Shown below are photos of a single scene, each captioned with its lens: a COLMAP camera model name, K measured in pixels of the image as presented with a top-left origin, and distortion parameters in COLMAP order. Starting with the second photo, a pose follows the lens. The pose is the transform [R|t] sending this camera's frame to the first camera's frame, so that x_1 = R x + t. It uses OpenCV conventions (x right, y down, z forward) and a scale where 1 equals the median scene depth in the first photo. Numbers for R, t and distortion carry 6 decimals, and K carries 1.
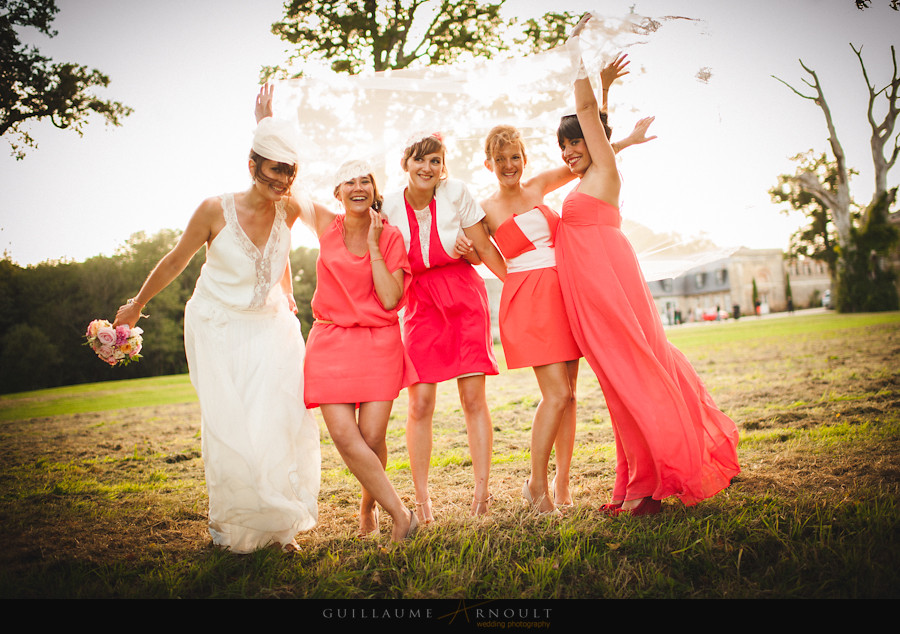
lens RADIAL K [[981.5, 0, 450.0], [0, 981.5, 317.0], [0, 0, 1]] dist [-0.082729, 0.015296]
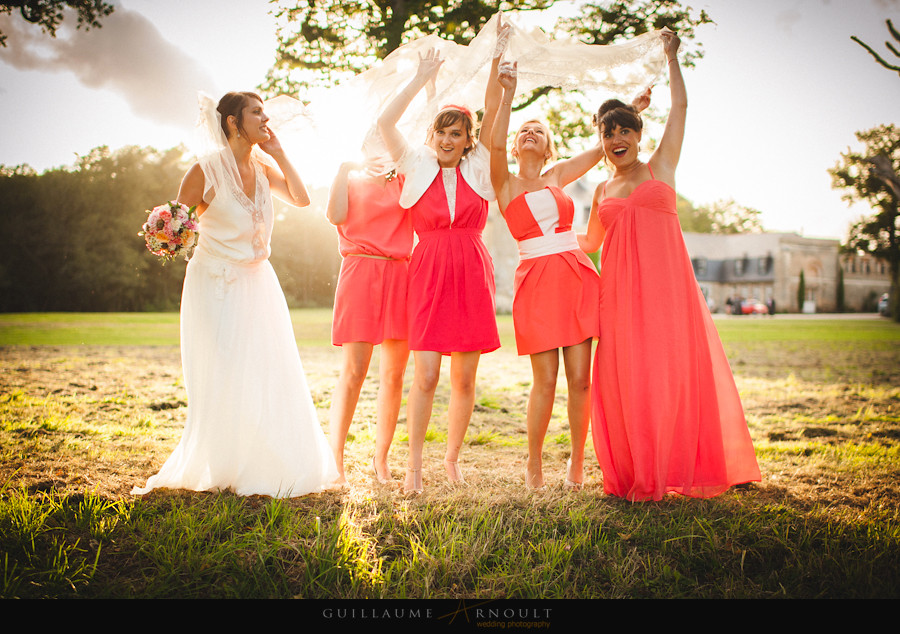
lens RADIAL K [[951.7, 0, 451.3], [0, 951.7, 372.8], [0, 0, 1]] dist [-0.075646, 0.020393]
pose [[0.993874, 0.104838, -0.034986, 0.035348], [-0.101676, 0.991399, 0.082408, 0.011626], [0.043324, -0.078346, 0.995984, 0.127521]]
